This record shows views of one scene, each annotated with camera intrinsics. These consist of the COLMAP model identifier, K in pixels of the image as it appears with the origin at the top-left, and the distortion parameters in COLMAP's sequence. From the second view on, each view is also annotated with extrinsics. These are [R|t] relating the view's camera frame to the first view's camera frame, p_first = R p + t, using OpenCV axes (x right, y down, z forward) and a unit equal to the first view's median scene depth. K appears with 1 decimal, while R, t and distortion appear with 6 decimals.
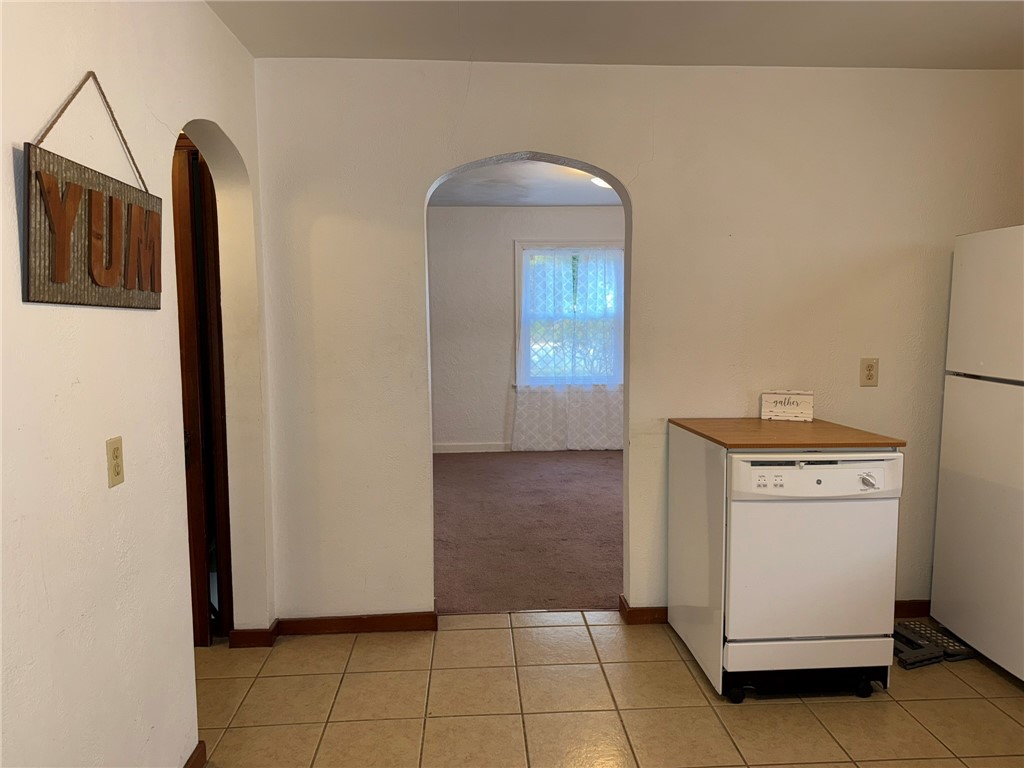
lens RADIAL K [[715.5, 0, 511.3], [0, 715.5, 381.7], [0, 0, 1]] dist [0.073841, -0.075086]
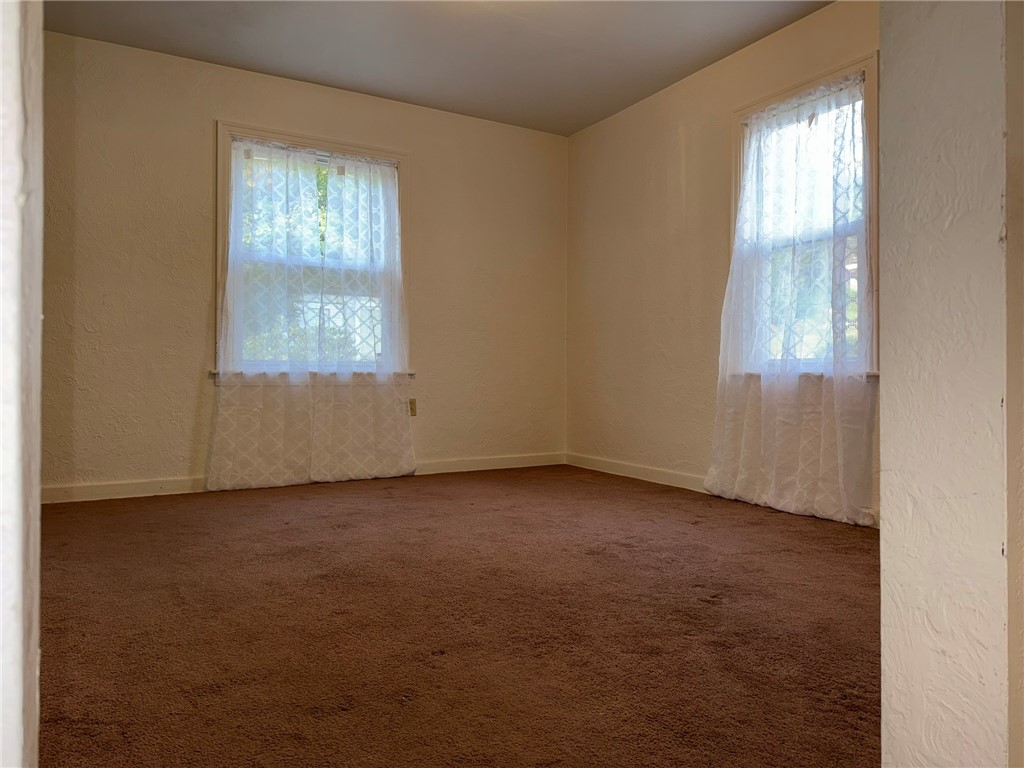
lens RADIAL K [[715.5, 0, 513.8], [0, 715.5, 371.4], [0, 0, 1]] dist [0.073841, -0.075086]
pose [[0.890957, 0.015028, 0.453839, -0.043927], [0.032479, 0.994783, -0.096701, 0.067220], [-0.452925, 0.100897, 0.885821, 0.386705]]
